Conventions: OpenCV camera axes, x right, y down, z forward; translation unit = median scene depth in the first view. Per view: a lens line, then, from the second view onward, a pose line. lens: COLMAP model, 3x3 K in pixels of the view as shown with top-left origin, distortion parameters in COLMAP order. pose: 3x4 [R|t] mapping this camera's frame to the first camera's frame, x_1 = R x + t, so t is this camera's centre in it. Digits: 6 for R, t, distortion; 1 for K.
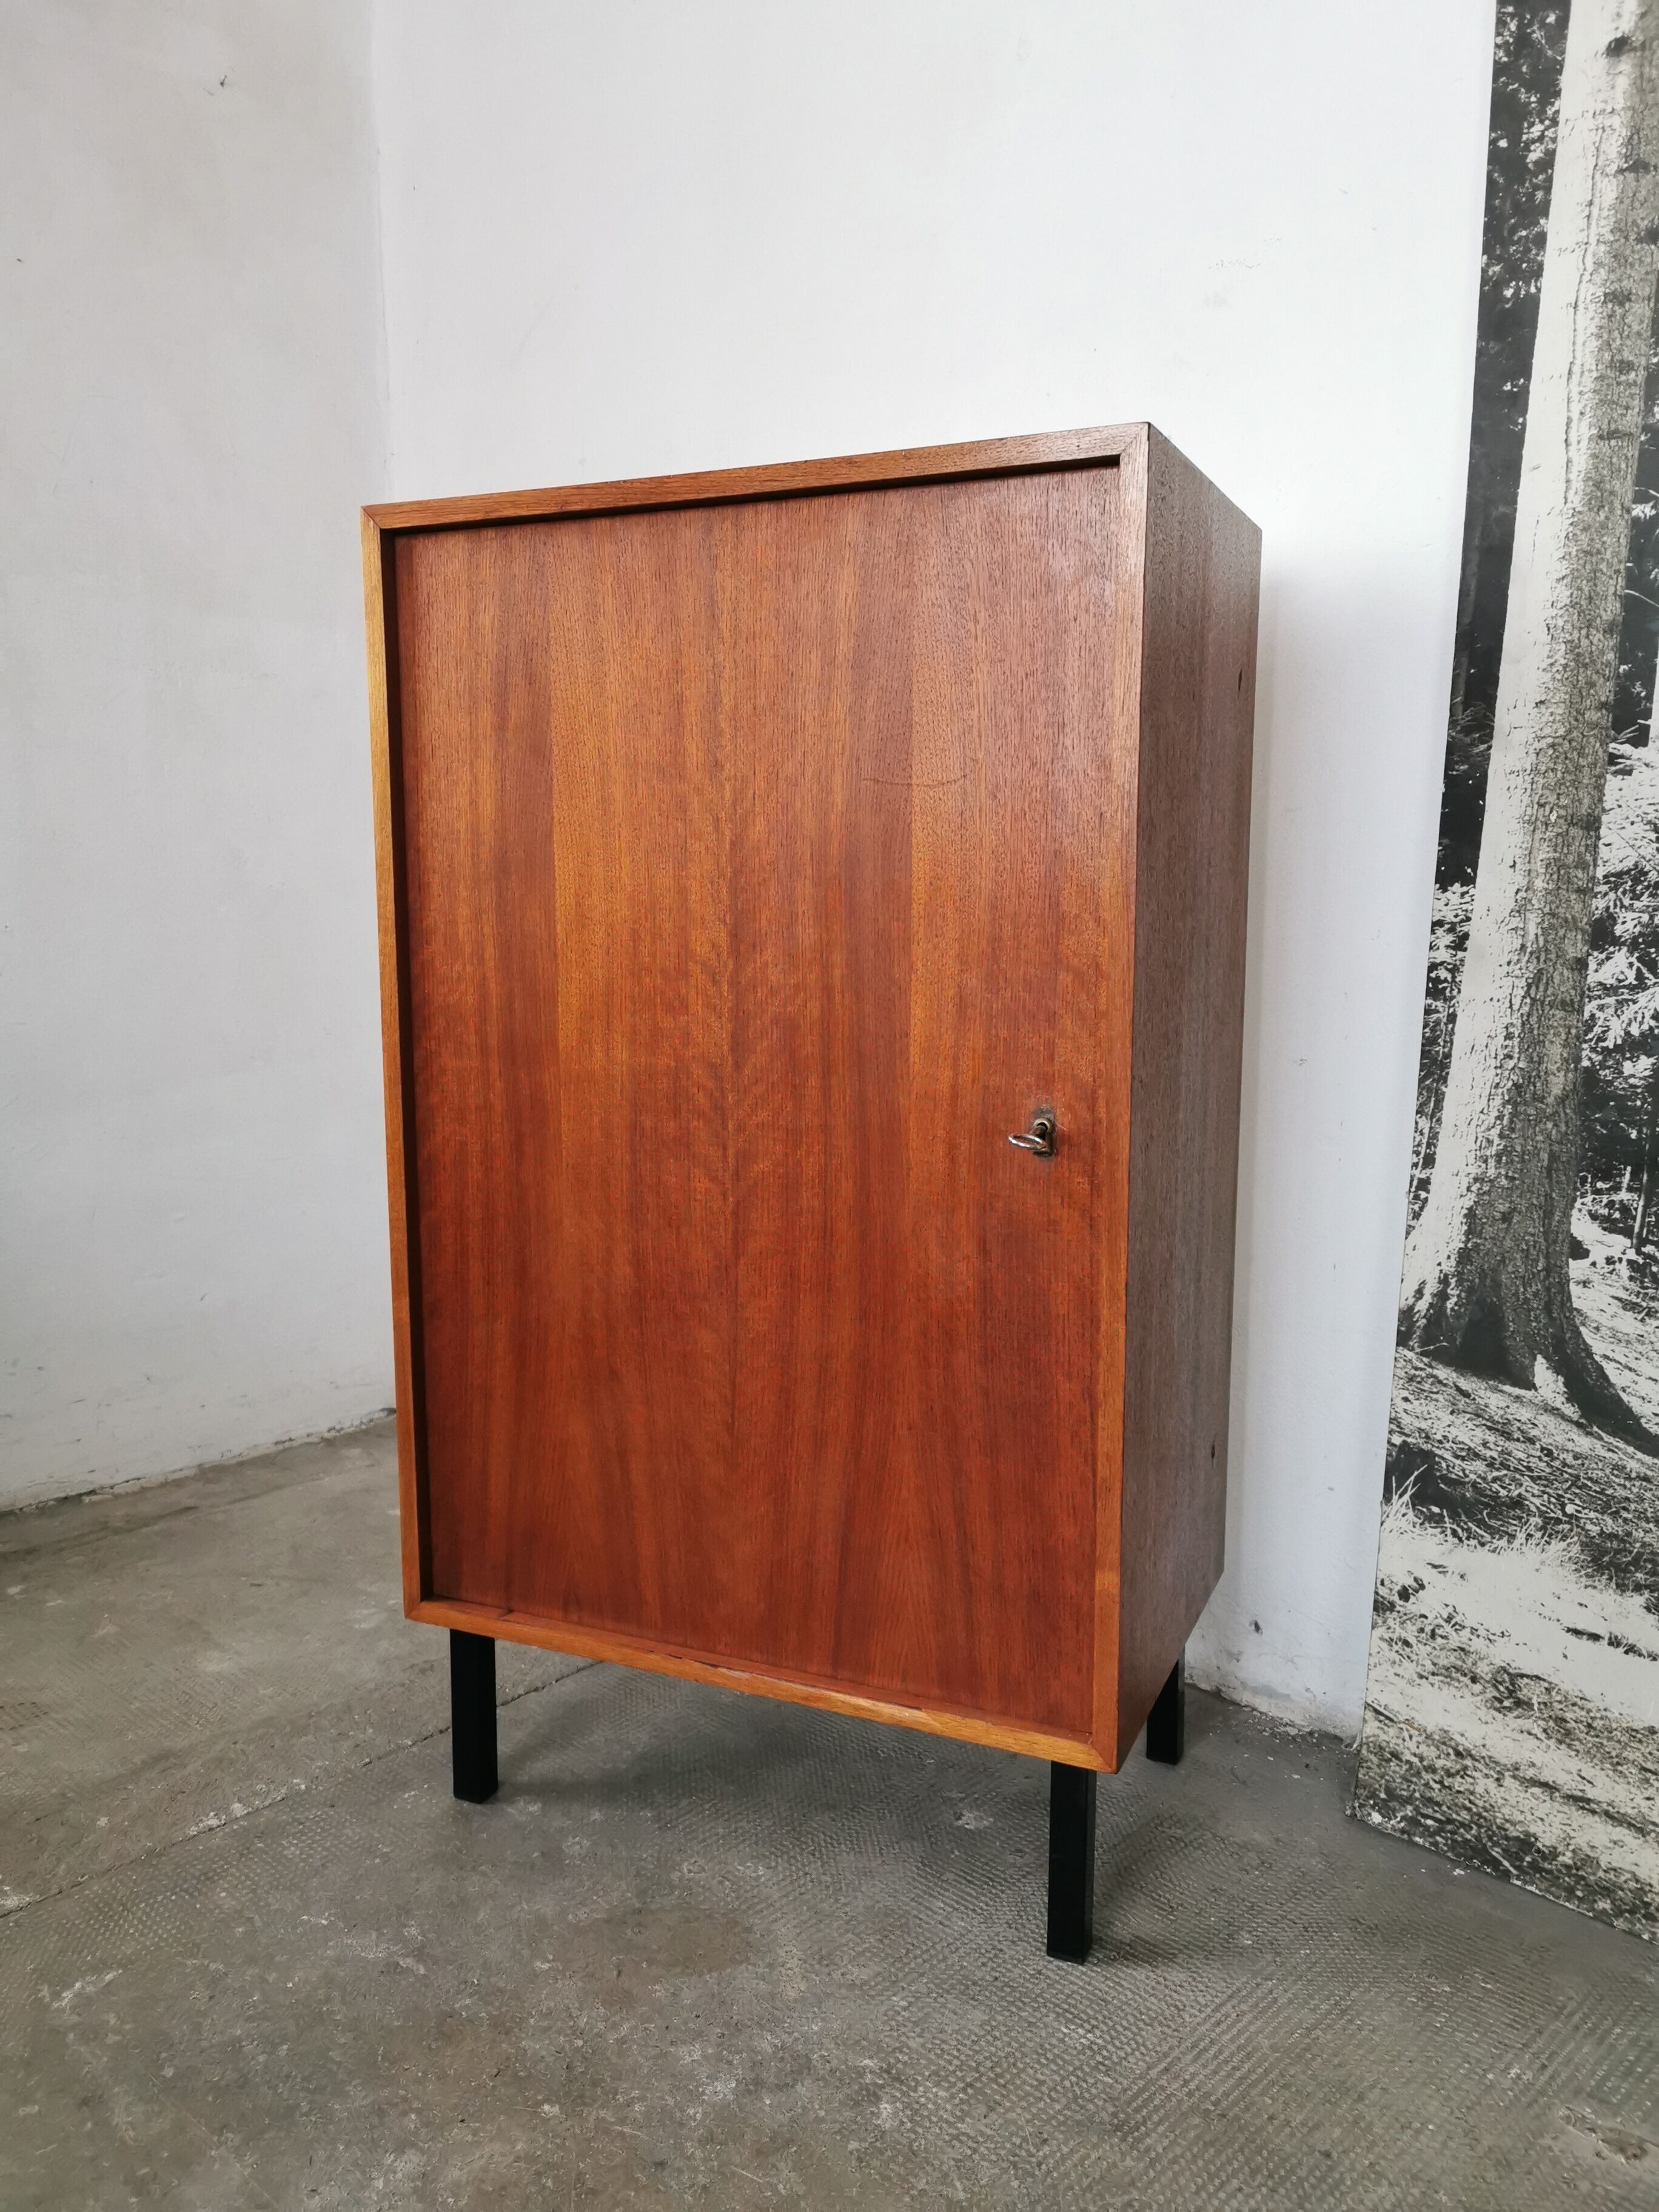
lens RADIAL K [[1705.4, 0, 839.3], [0, 1705.4, 1114.8], [0, 0, 1]] dist [0.109364, -0.158491]
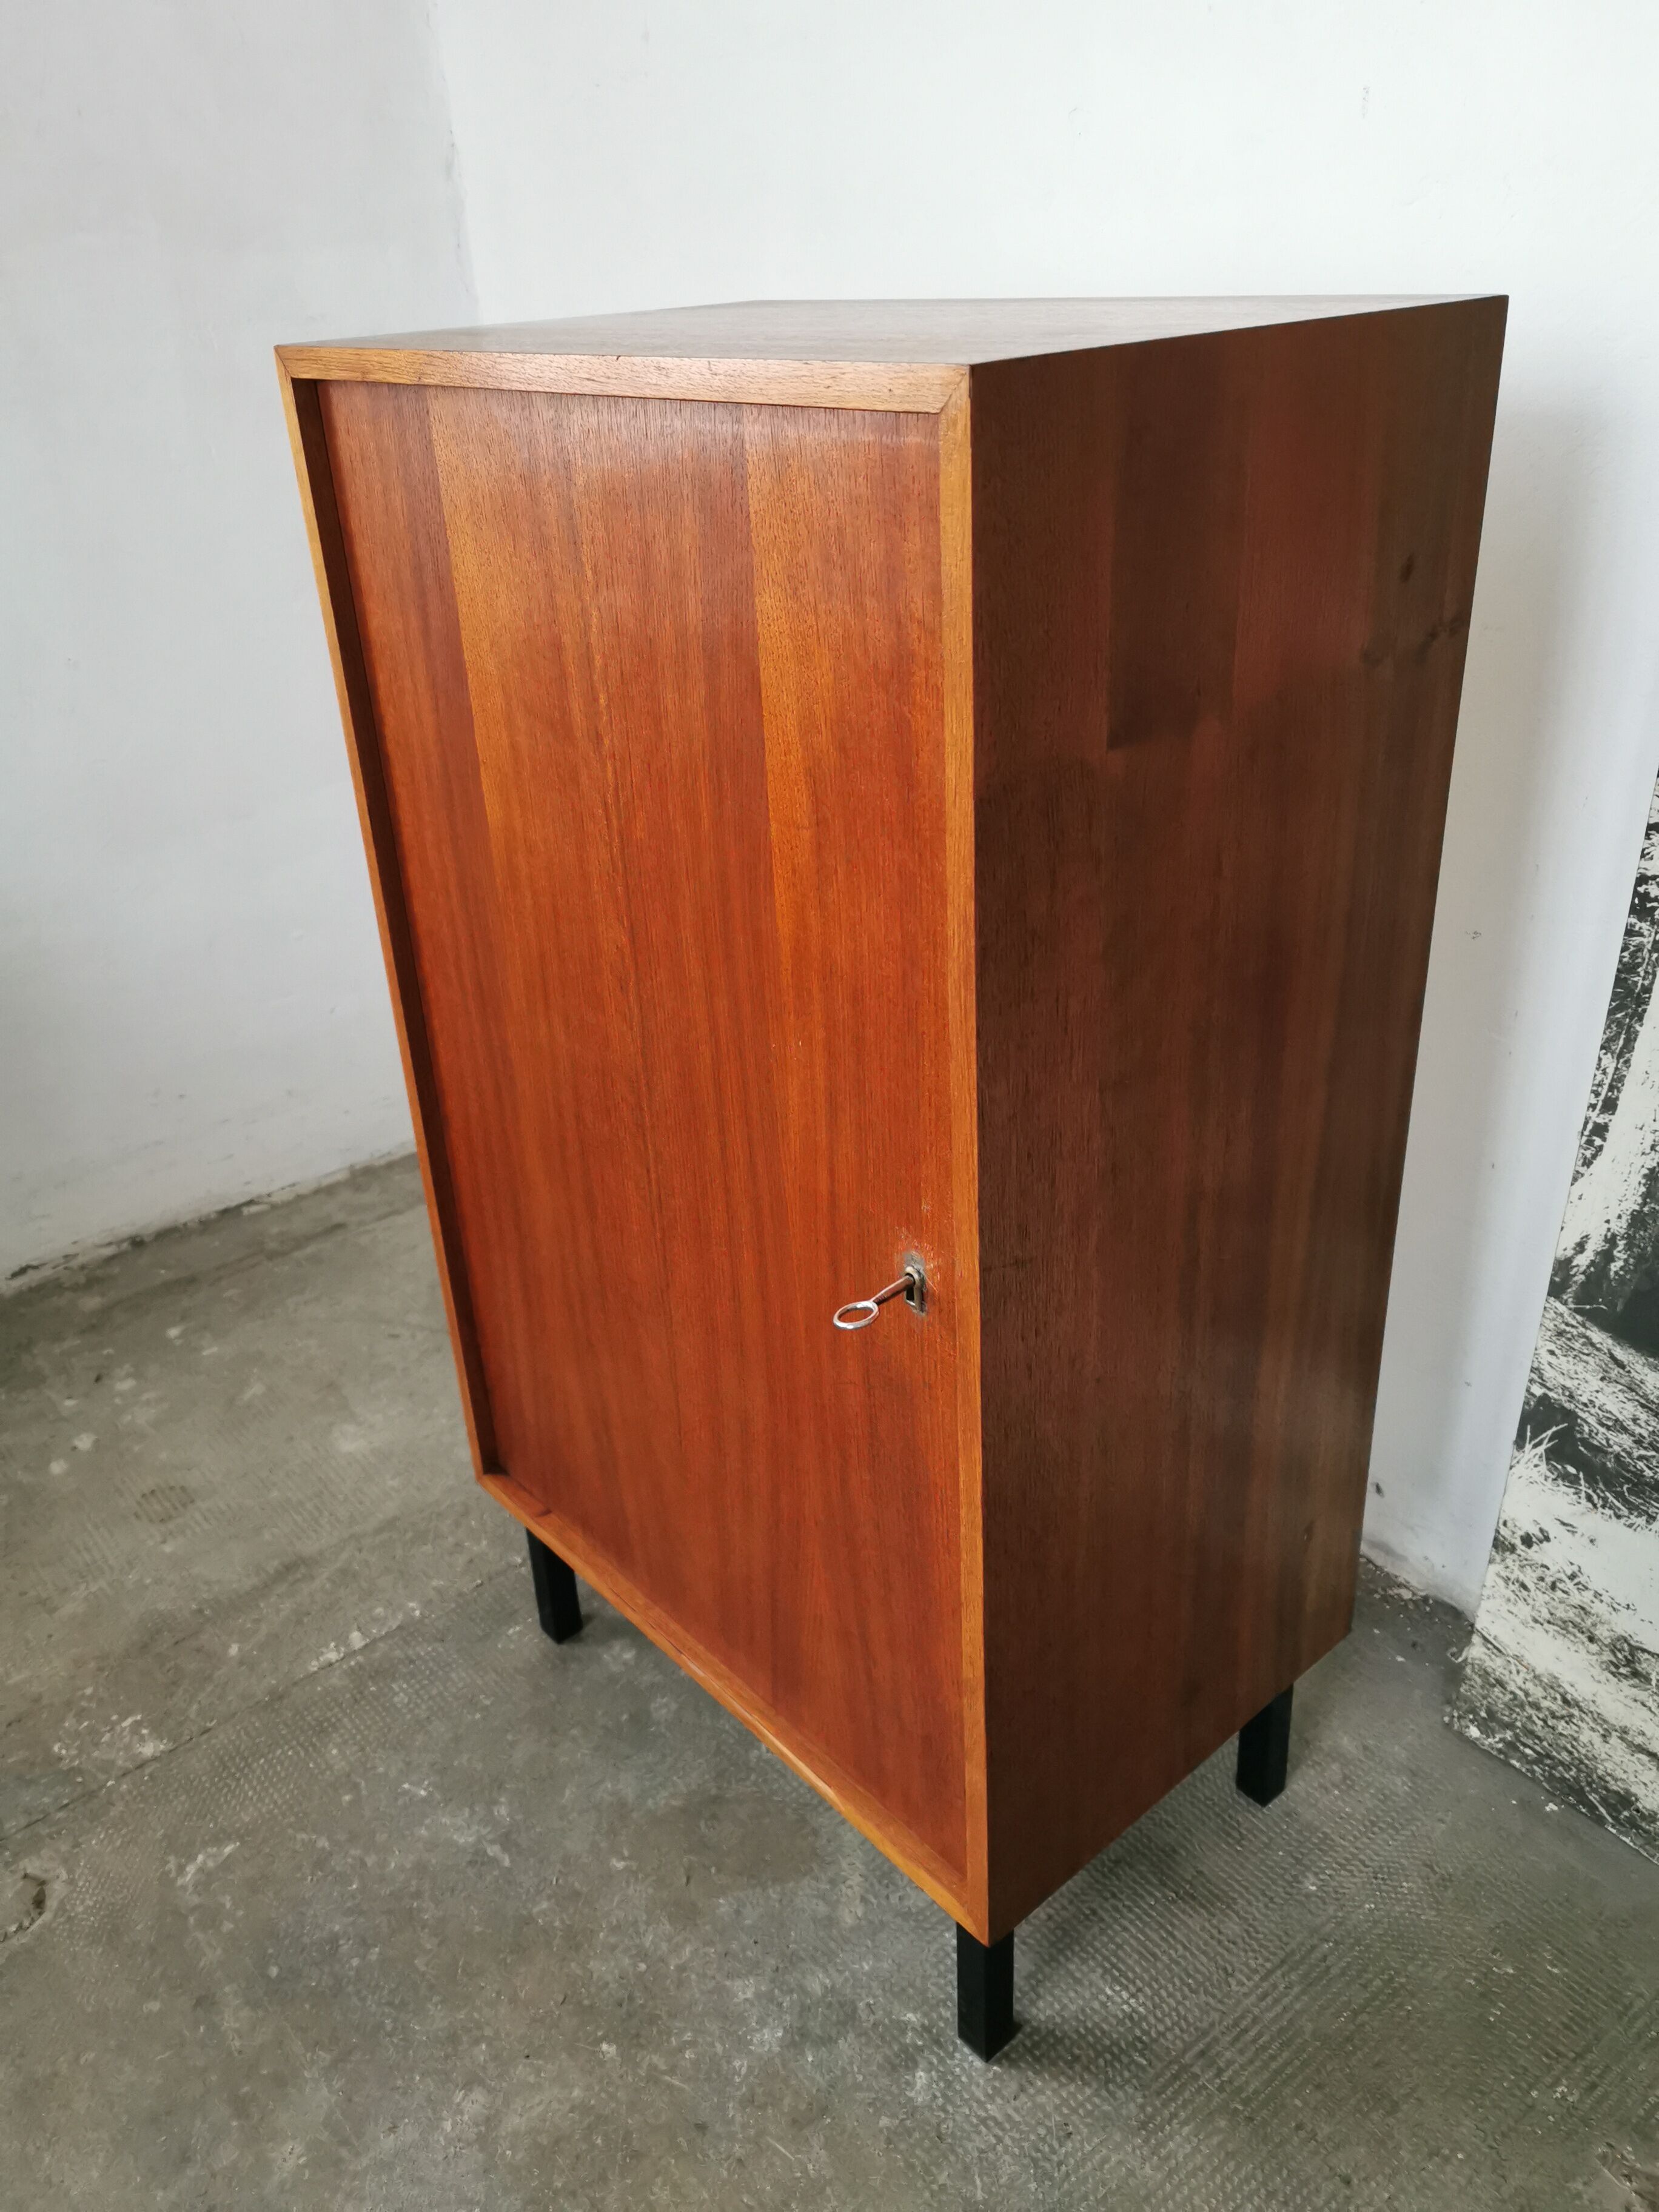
lens RADIAL K [[1720.9, 0, 834.8], [0, 1720.9, 1093.2], [0, 0, 1]] dist [0.067976, -0.097705]
pose [[0.990034, 0.018635, -0.139590, 0.092853], [0.027478, 0.946594, 0.321255, -0.273214], [0.138121, -0.321889, 0.936648, 0.171397]]
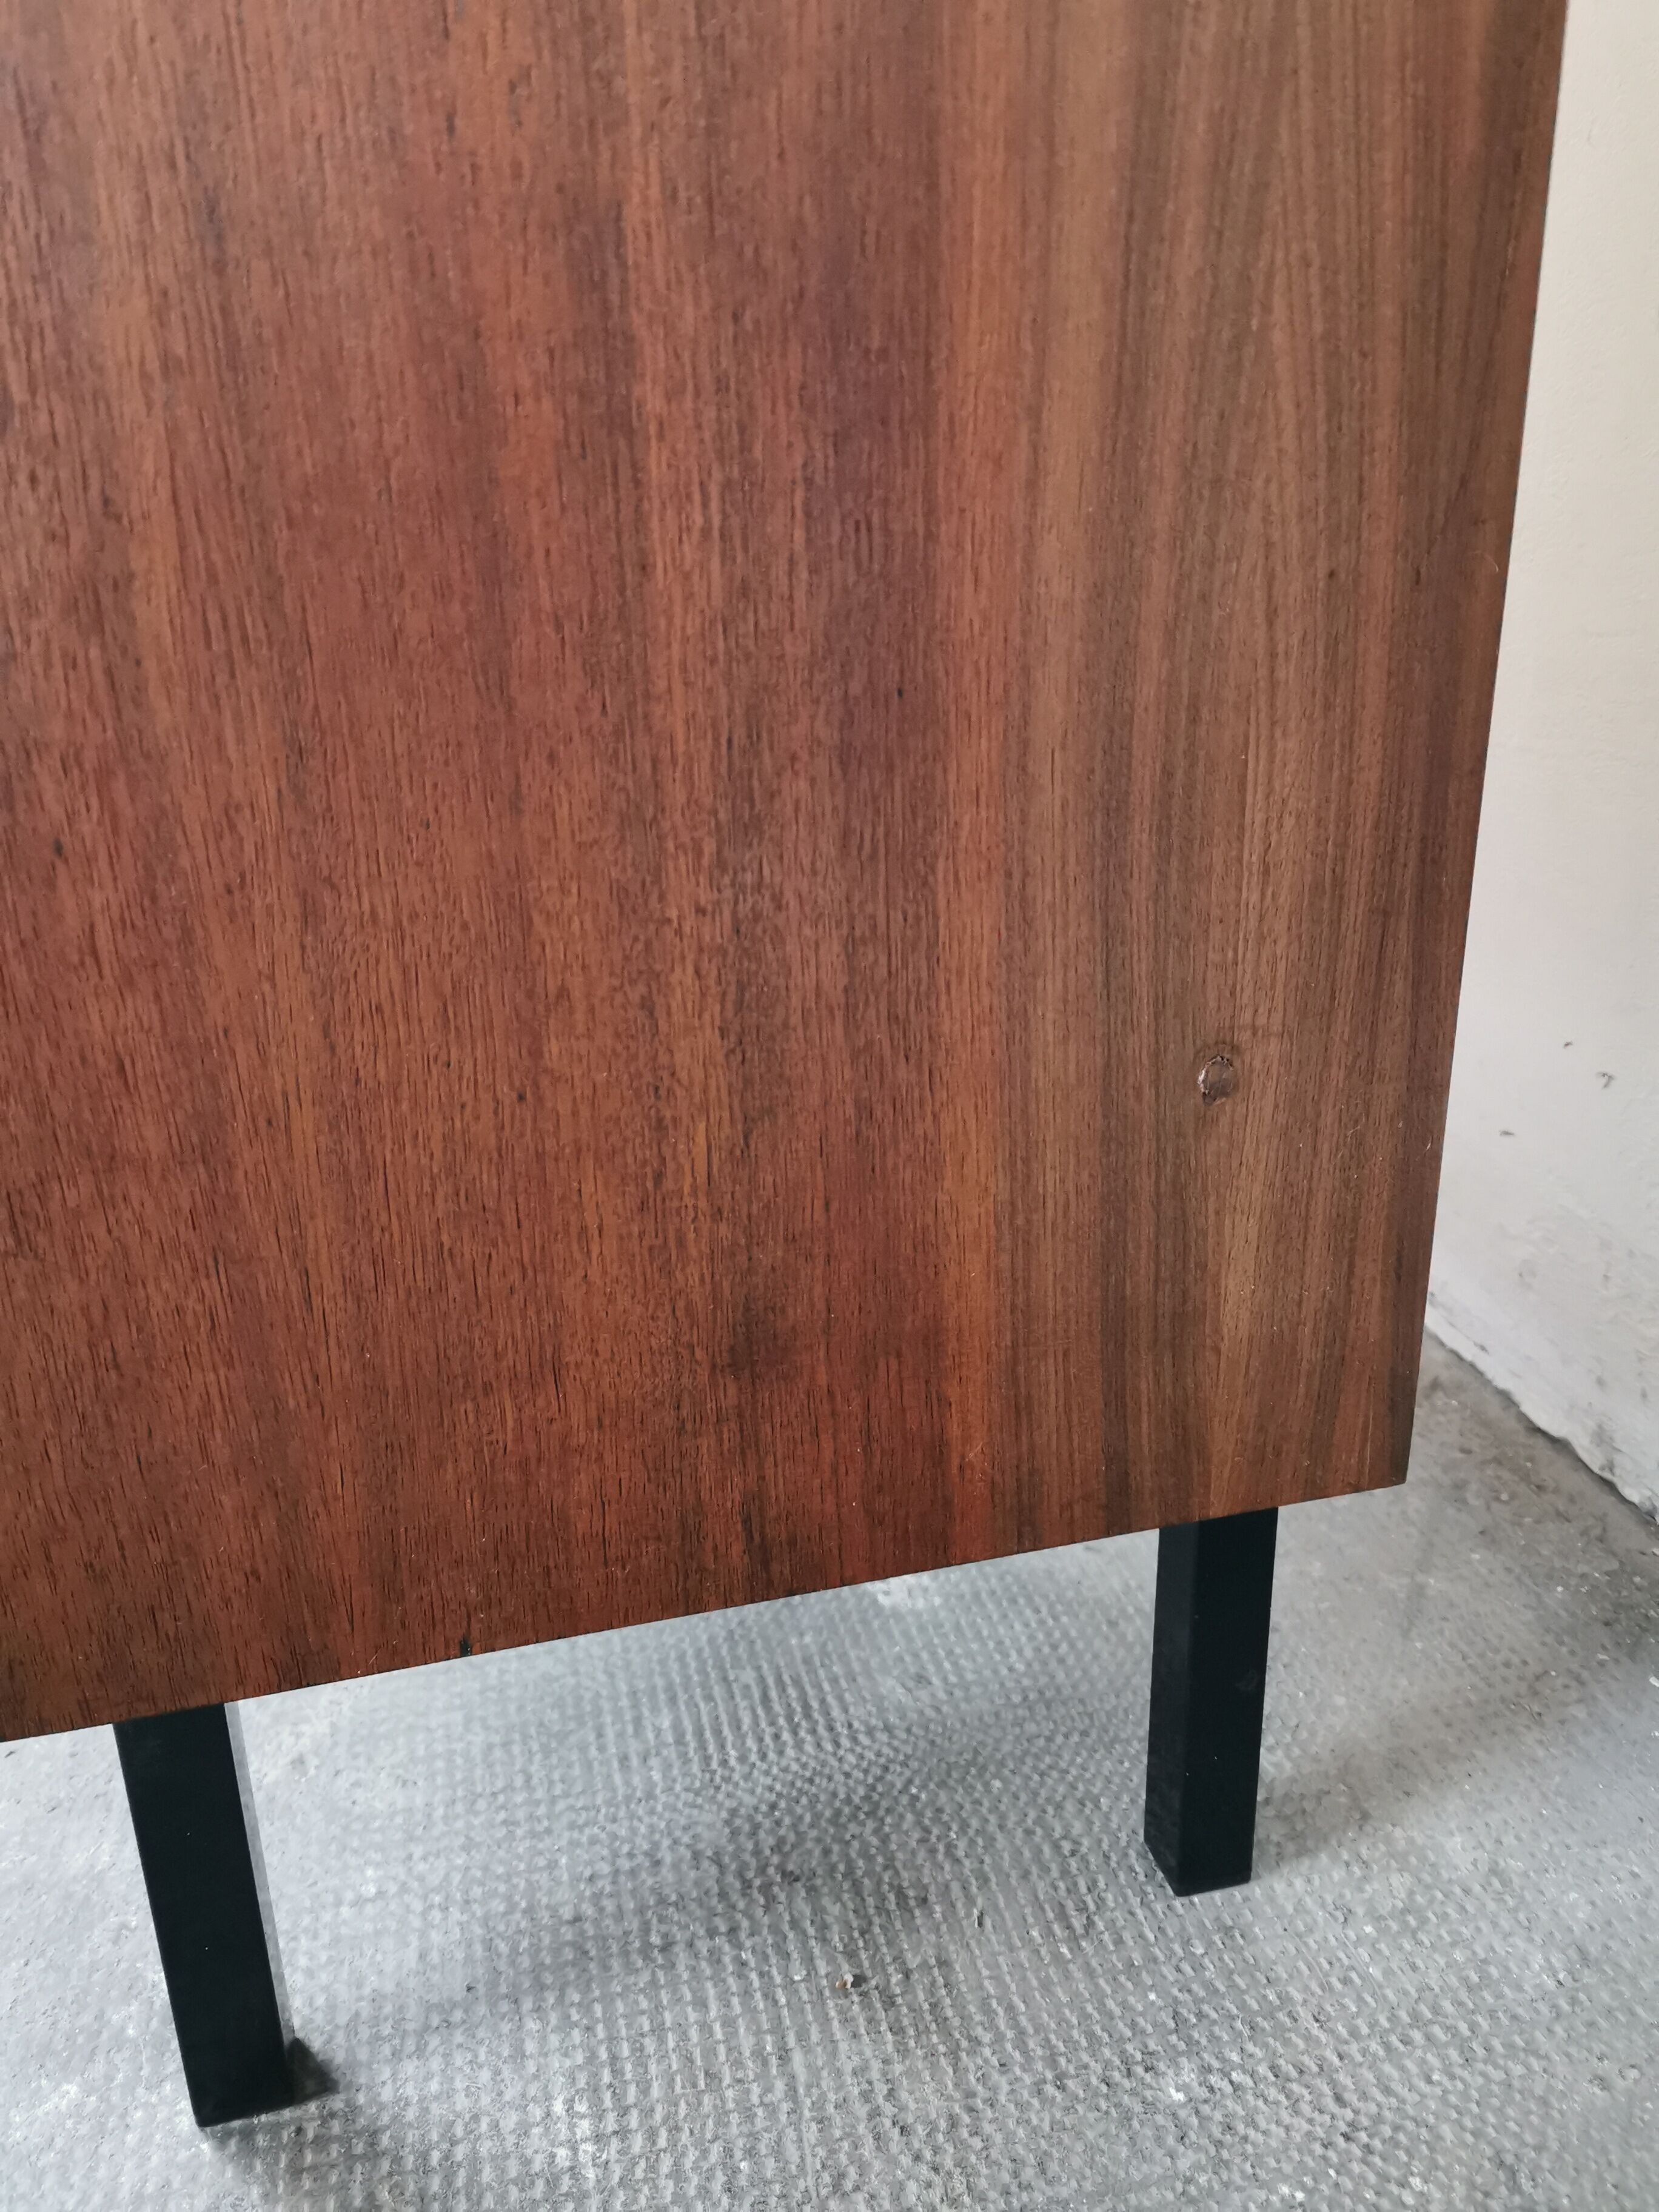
lens RADIAL K [[1753.2, 0, 829.5], [0, 1753.2, 1106.0], [0, 0, 1]] dist [-0.004917, -0.004995]
pose [[0.834158, 0.180809, -0.521046, 0.325884], [-0.055591, 0.967488, 0.246732, 0.163622], [0.548718, -0.176848, 0.817089, 0.656274]]
